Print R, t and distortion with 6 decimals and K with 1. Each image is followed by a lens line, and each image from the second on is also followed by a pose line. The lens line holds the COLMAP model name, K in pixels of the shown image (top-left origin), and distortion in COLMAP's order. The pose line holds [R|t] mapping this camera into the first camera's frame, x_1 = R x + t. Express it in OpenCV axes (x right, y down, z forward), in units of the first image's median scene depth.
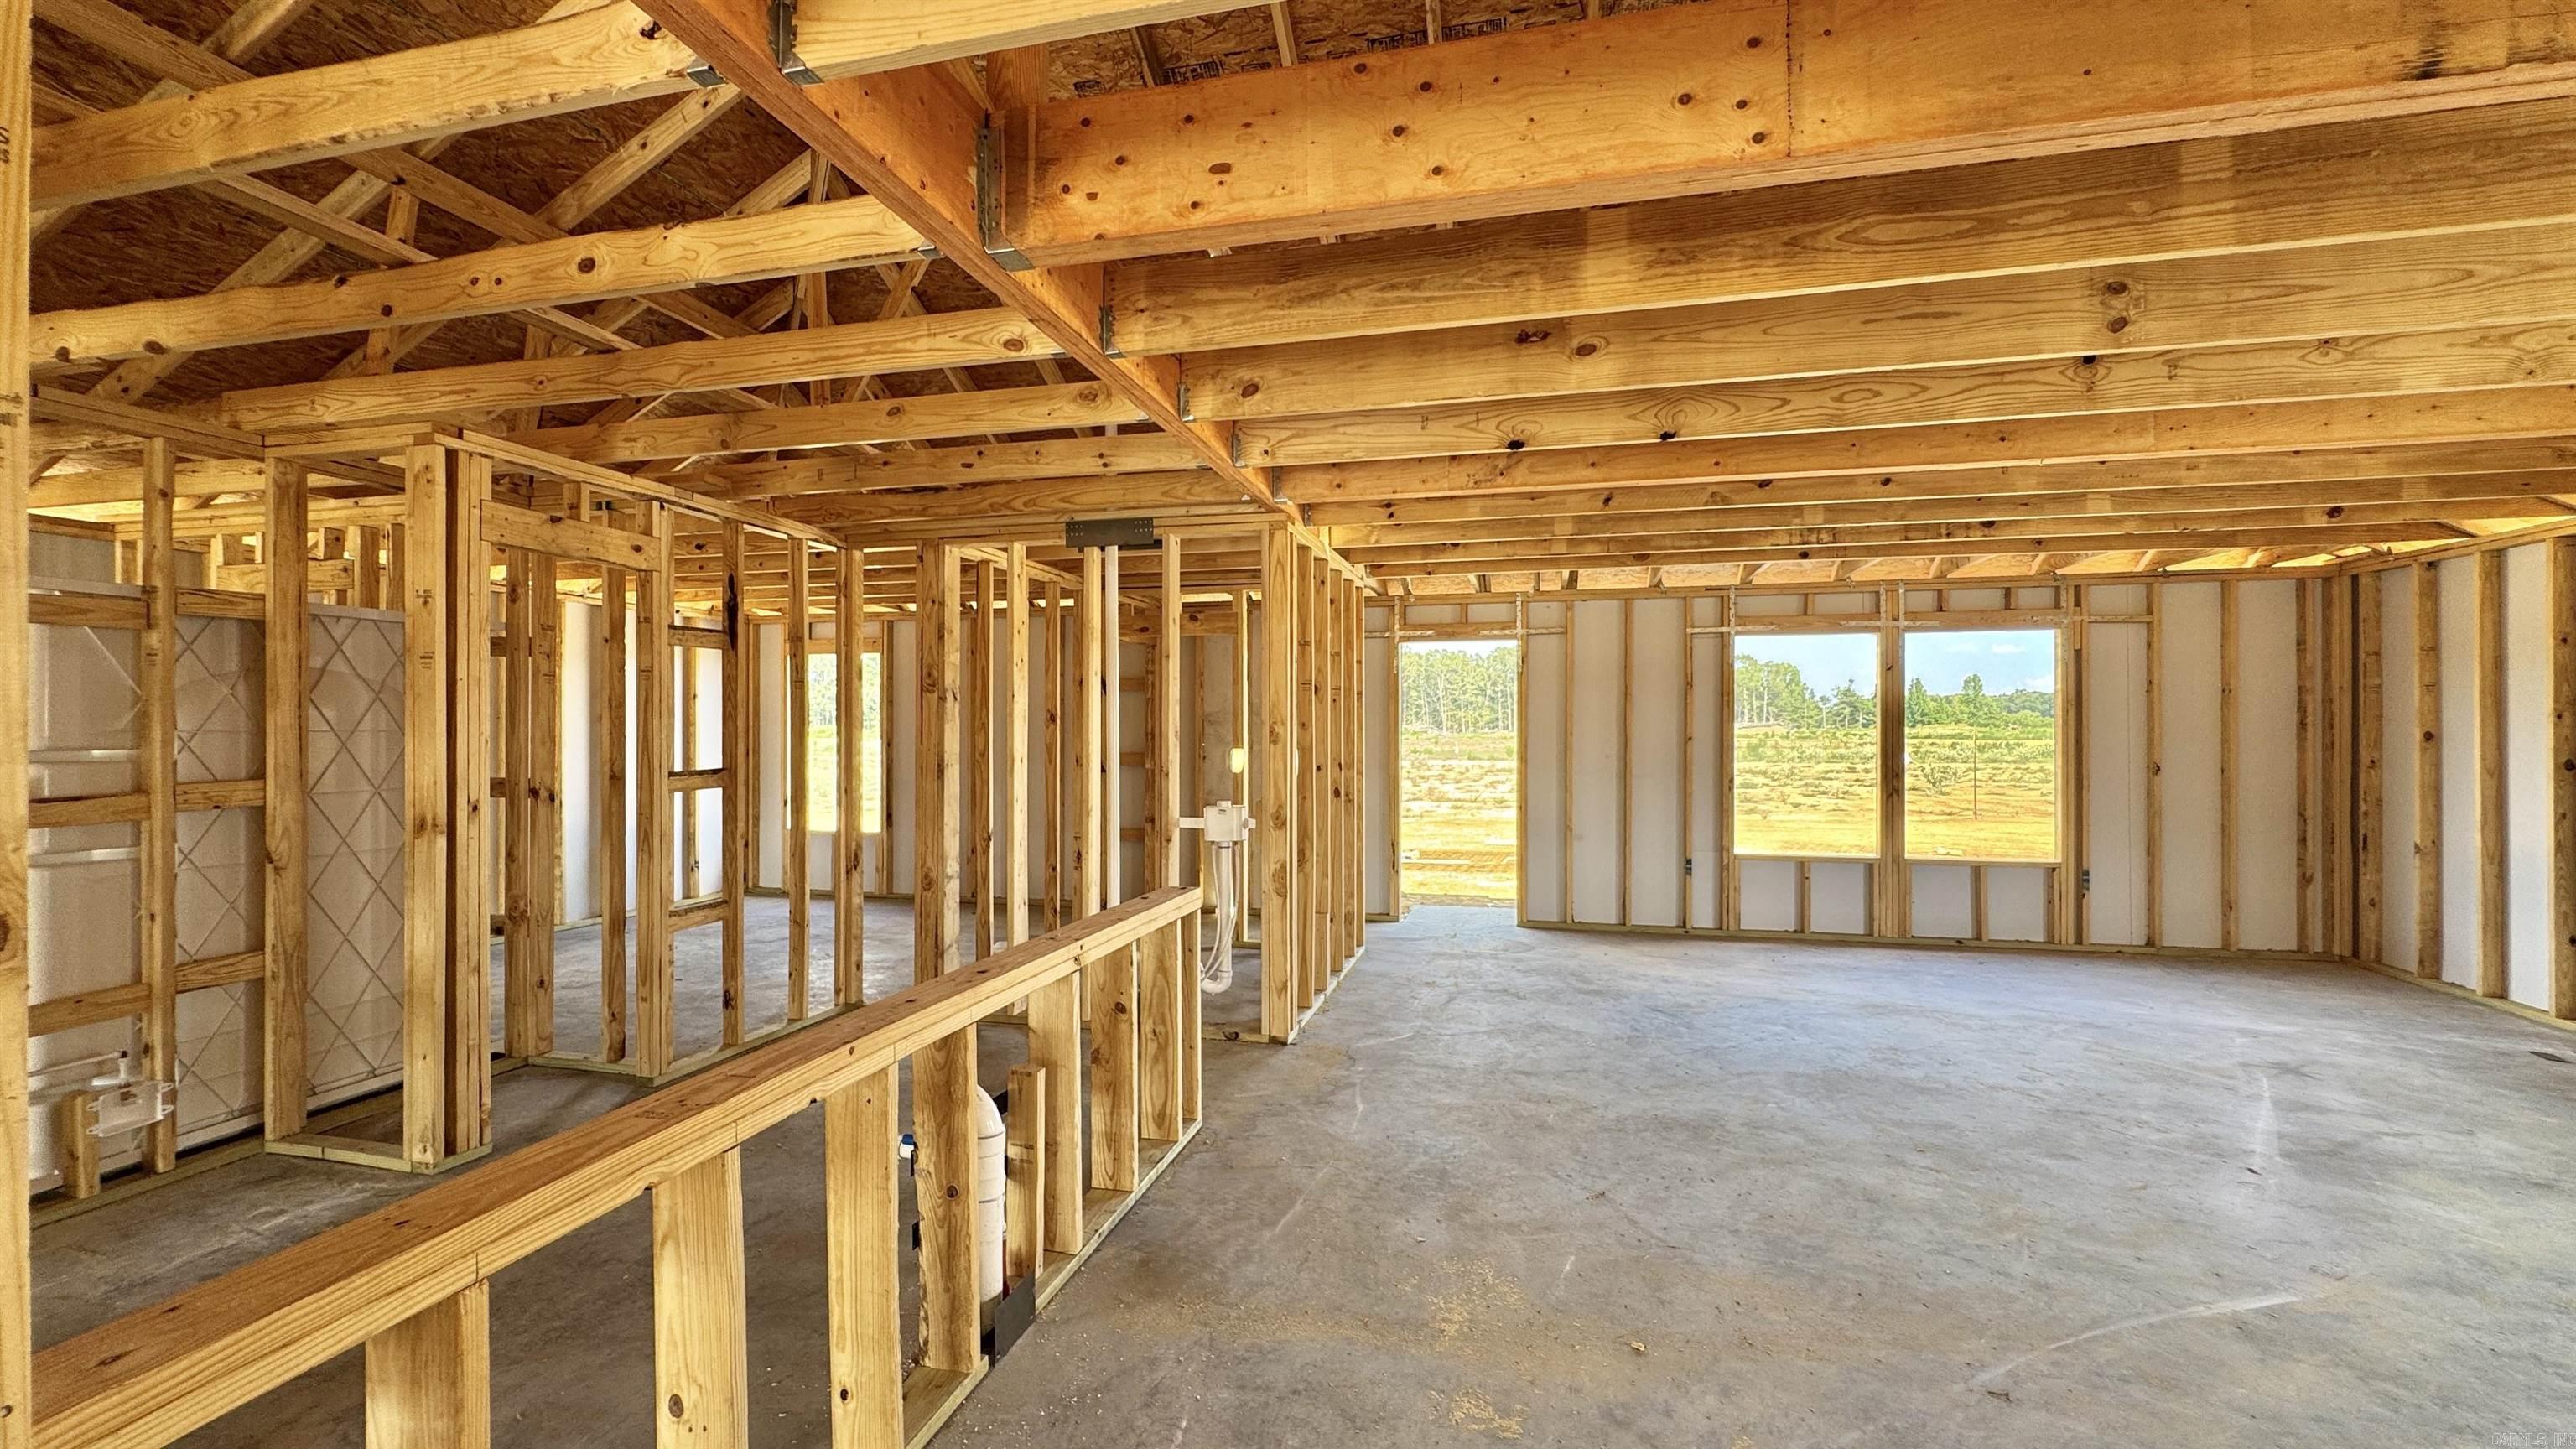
lens RADIAL K [[1021.8, 0, 1278.9], [0, 1021.8, 727.5], [0, 0, 1]] dist [-0.008810, 0.000324]
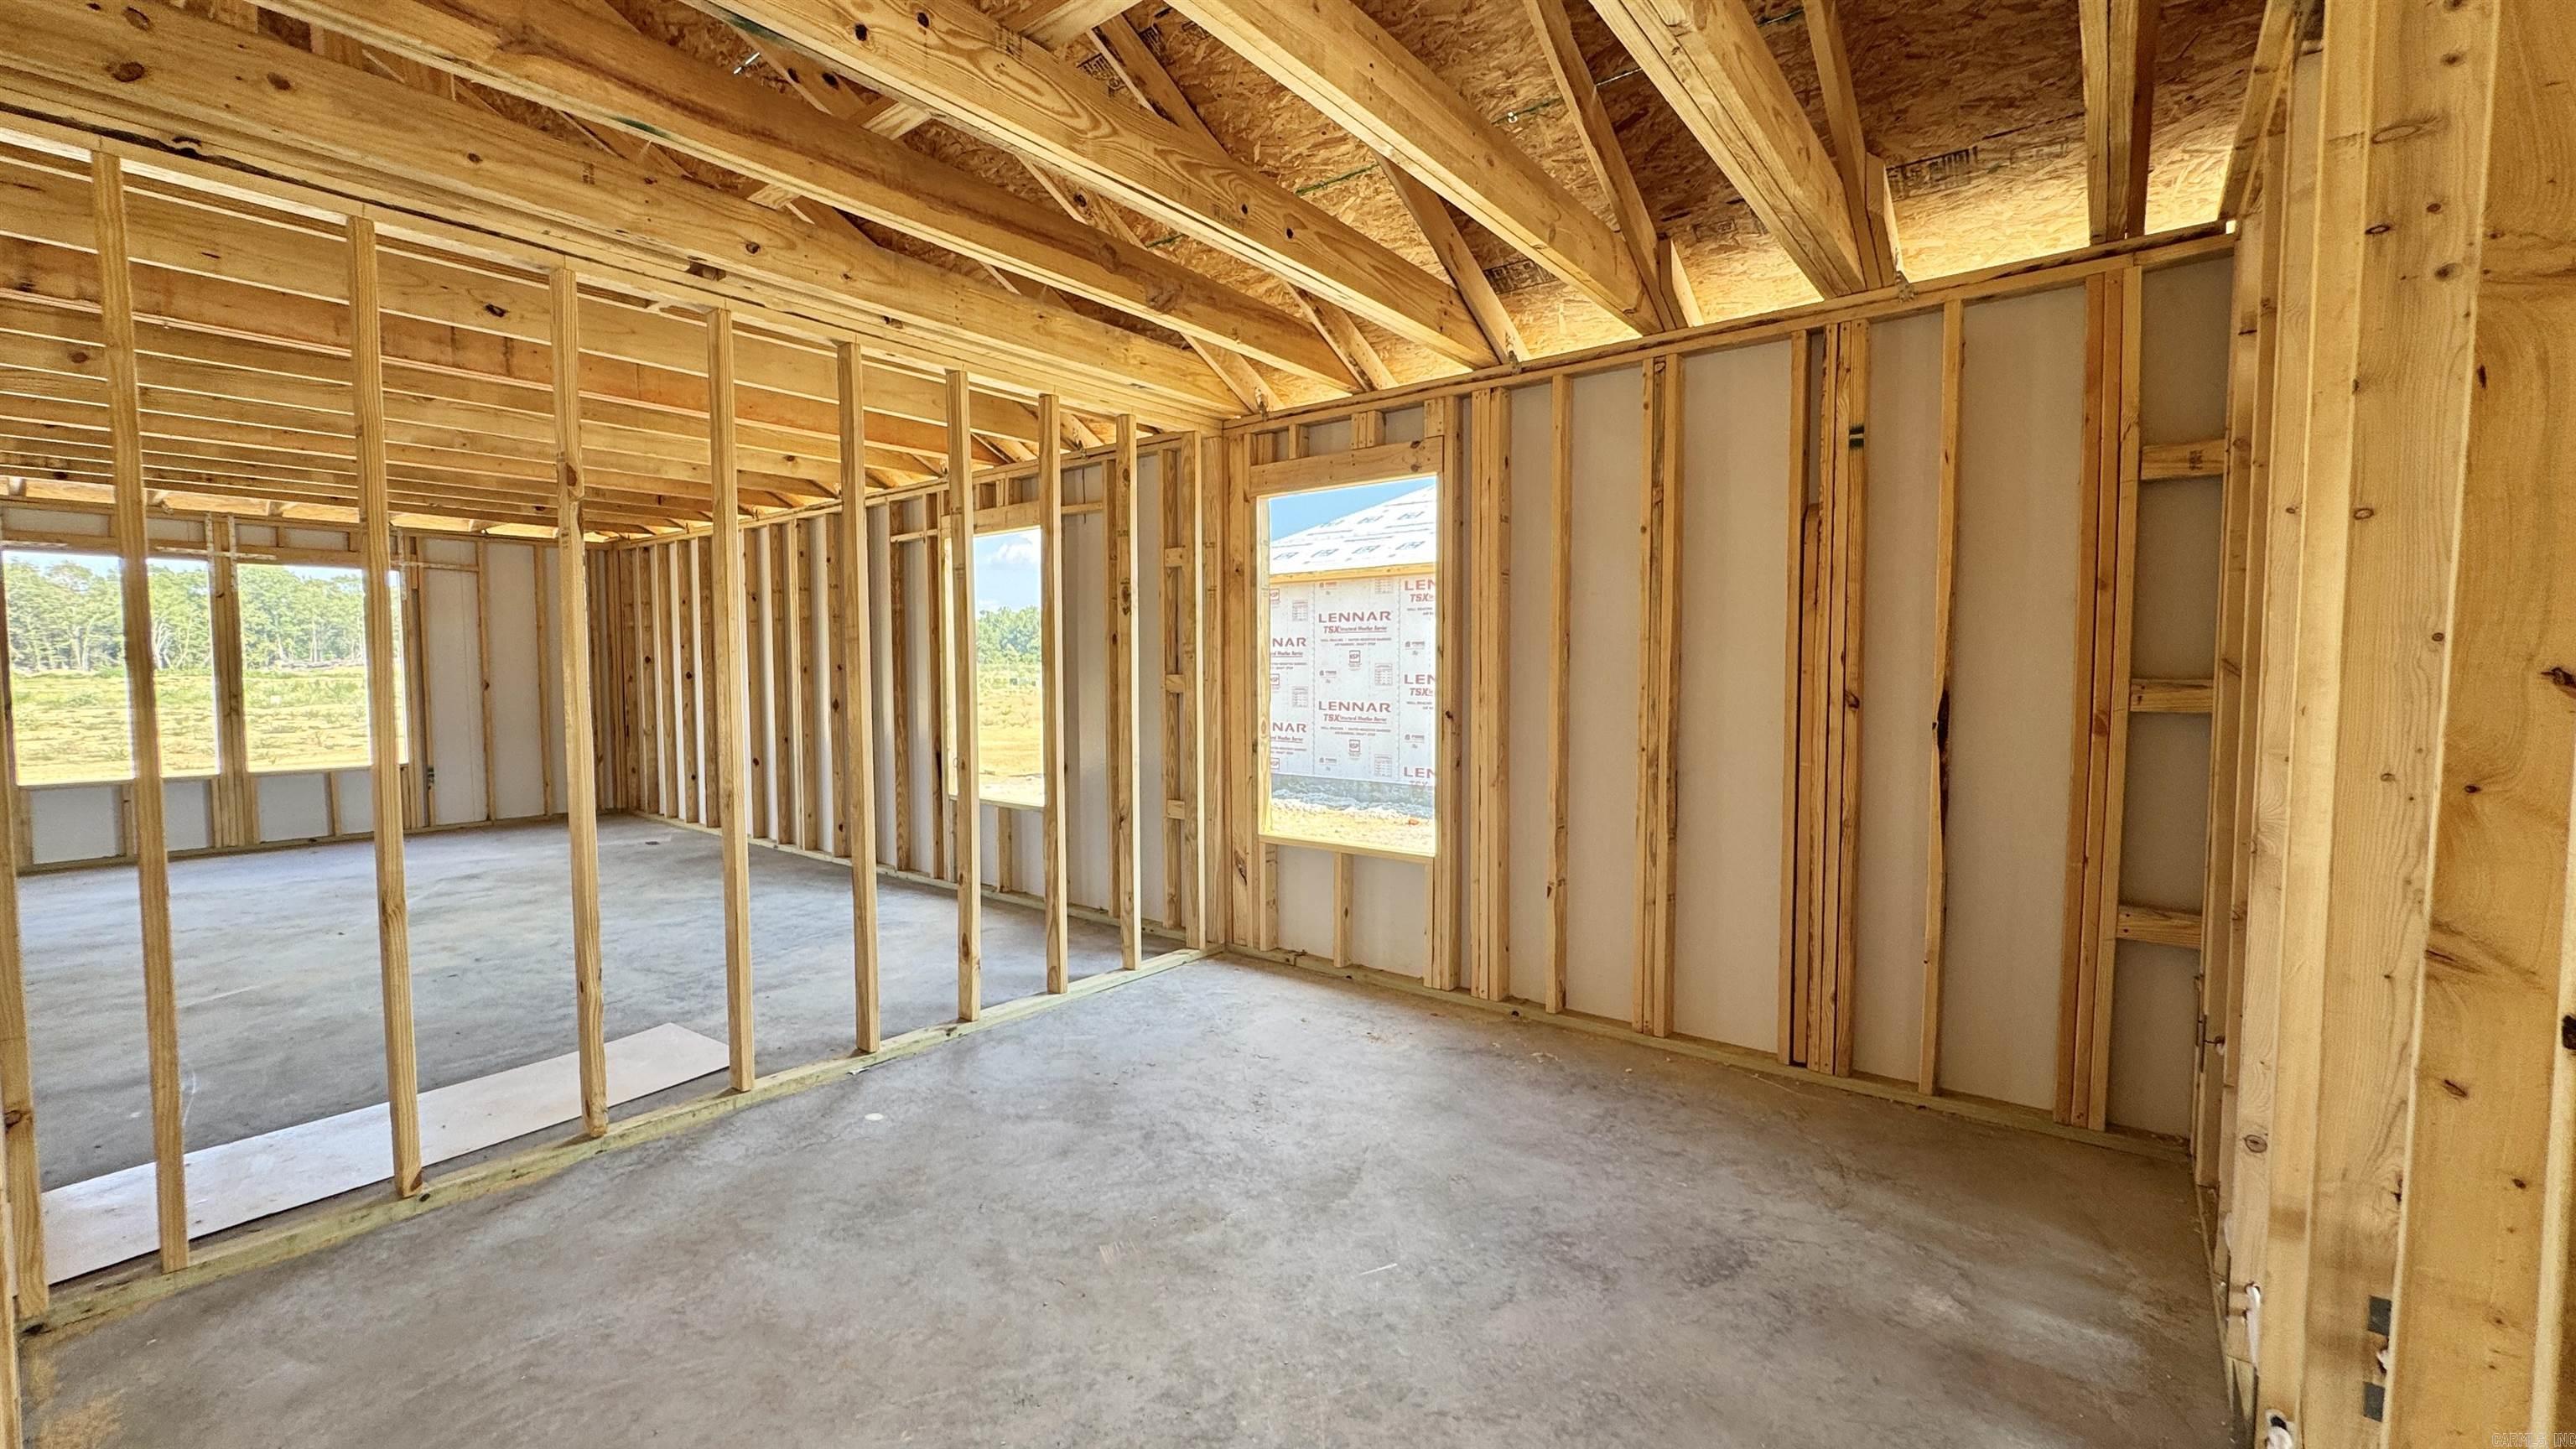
lens RADIAL K [[1021.8, 0, 1293.2], [0, 1021.8, 718.2], [0, 0, 1]] dist [-0.008810, 0.000324]
pose [[0.409208, -0.043198, 0.911418, 0.091045], [-0.001729, 0.998840, 0.048117, 0.017395], [-0.912439, -0.021266, 0.408659, -0.465054]]
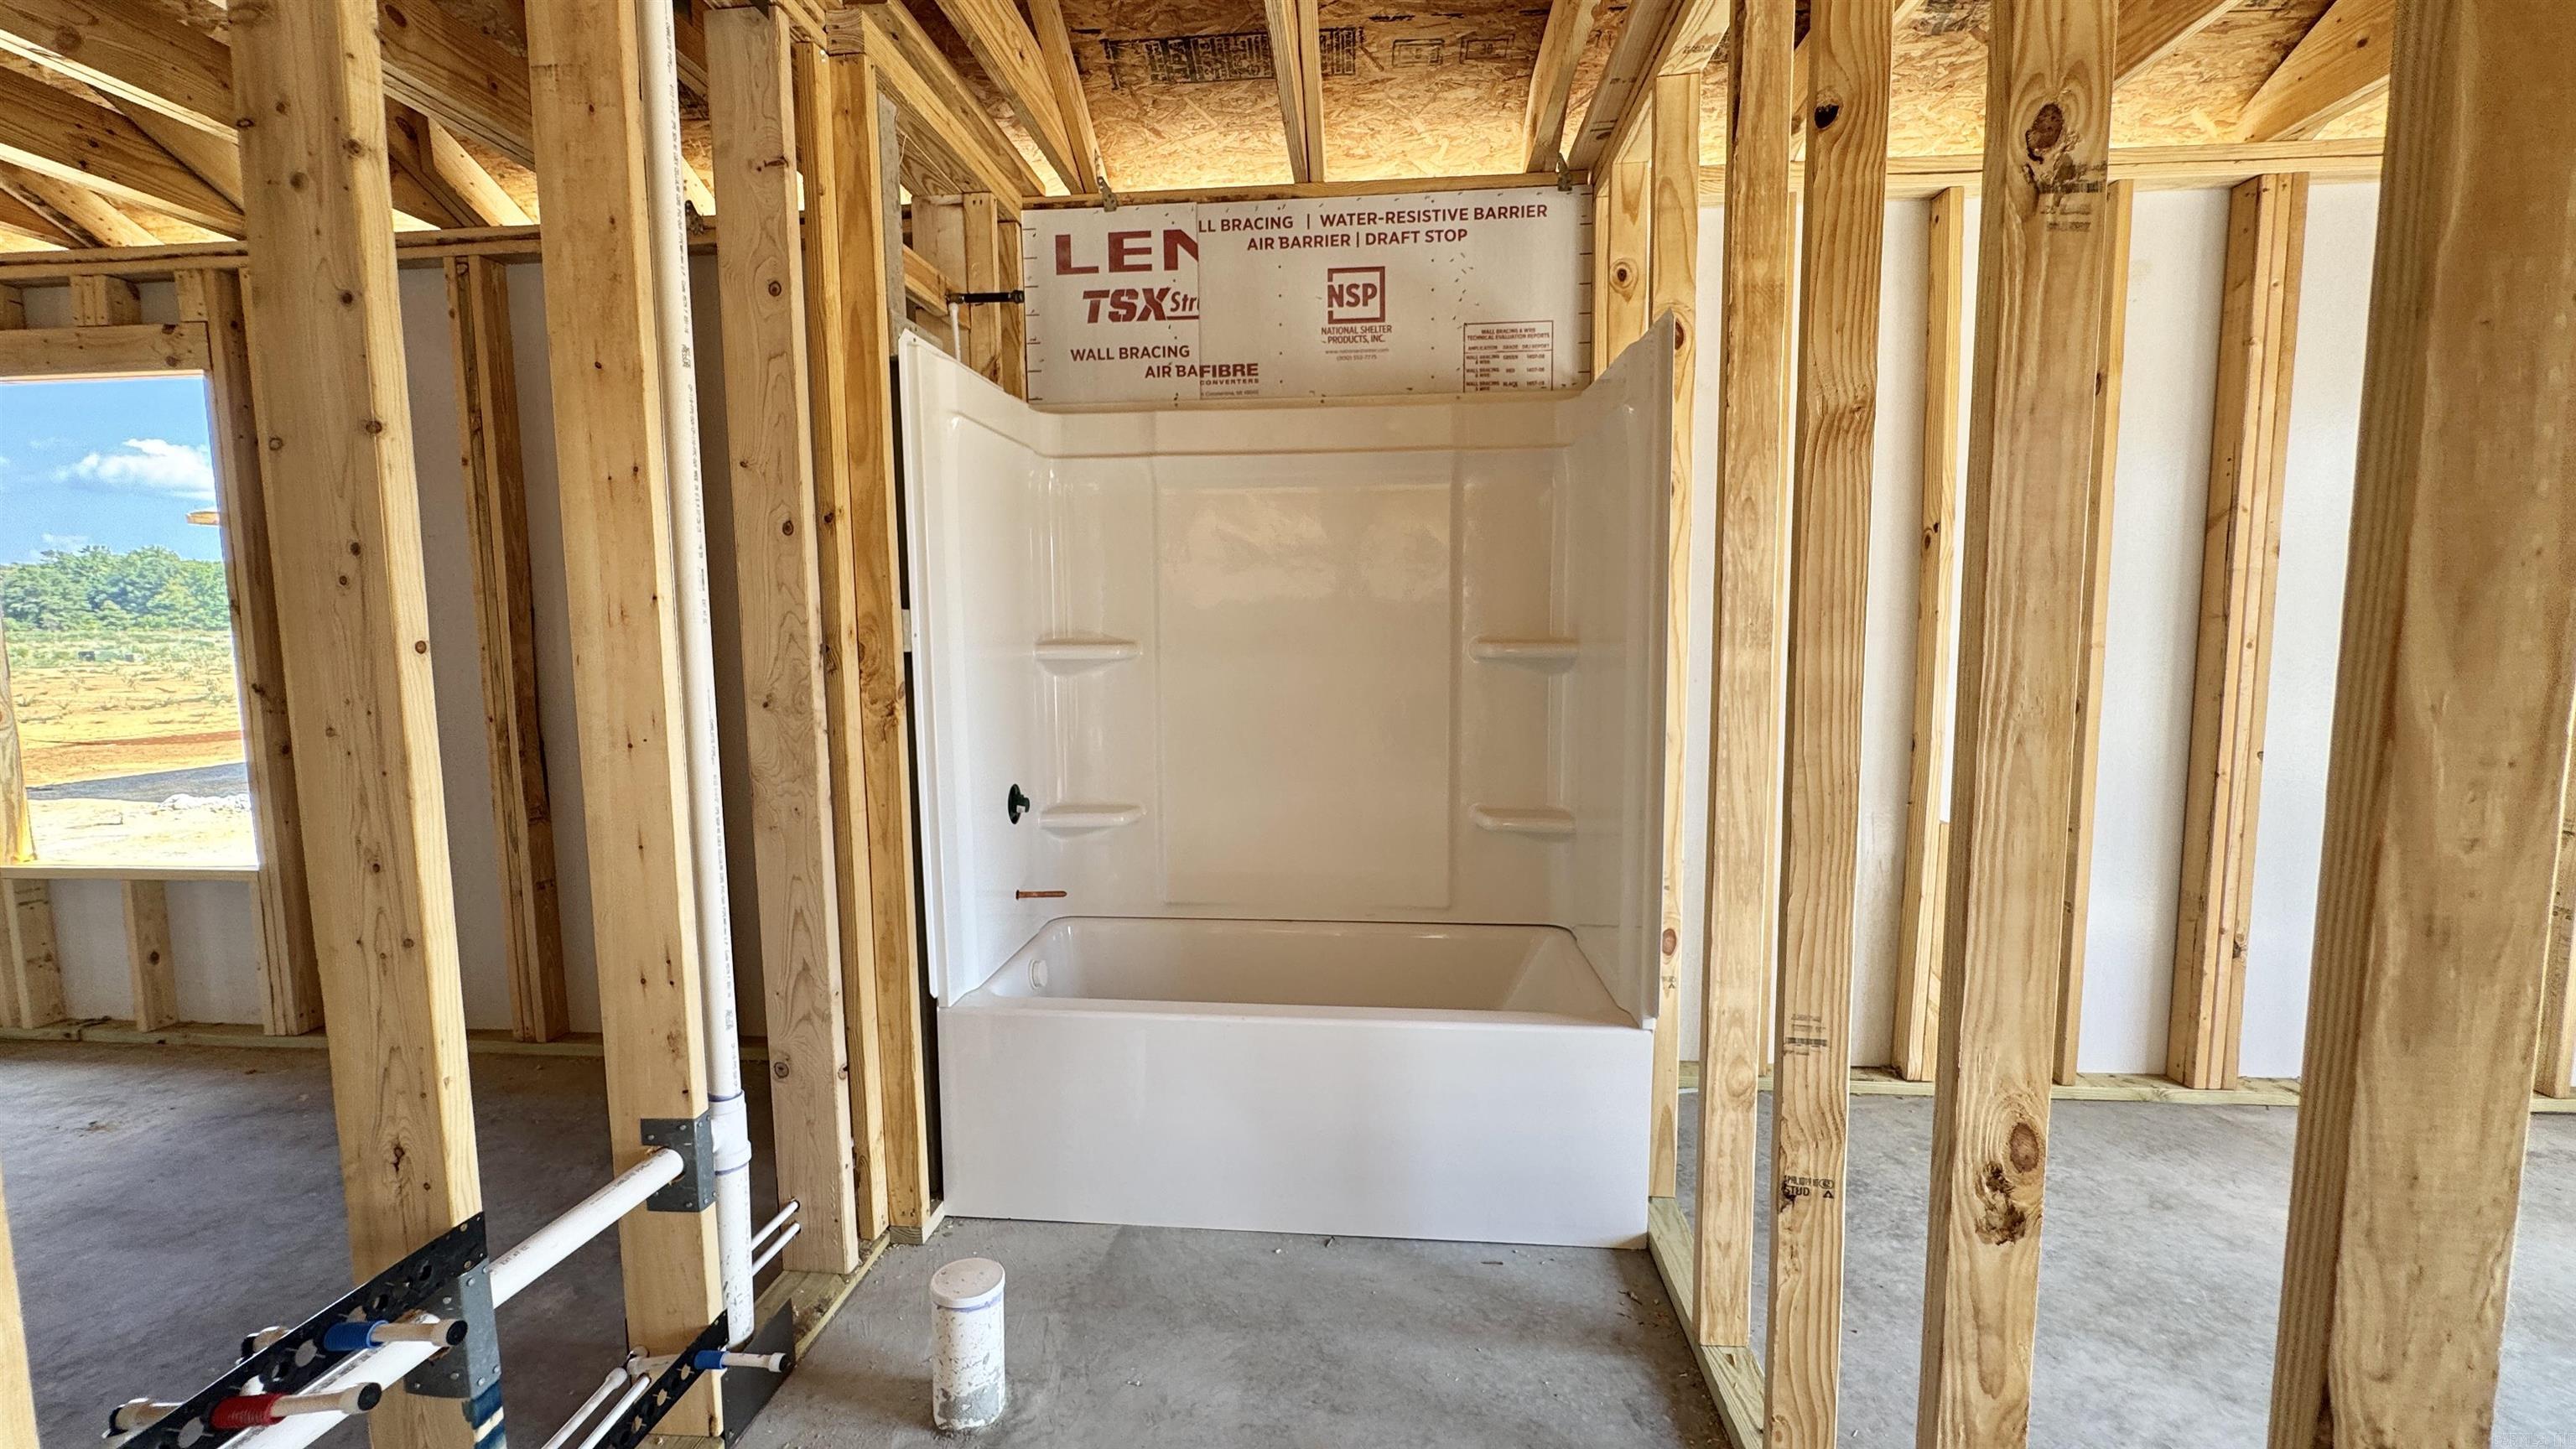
lens RADIAL K [[1021.8, 0, 1287.9], [0, 1021.8, 716.3], [0, 0, 1]] dist [-0.008810, 0.000324]
pose [[-0.161777, -0.086119, 0.983062, 0.345710], [0.008944, 0.996016, 0.088726, 0.030694], [-0.986787, 0.023147, -0.160362, -1.593876]]
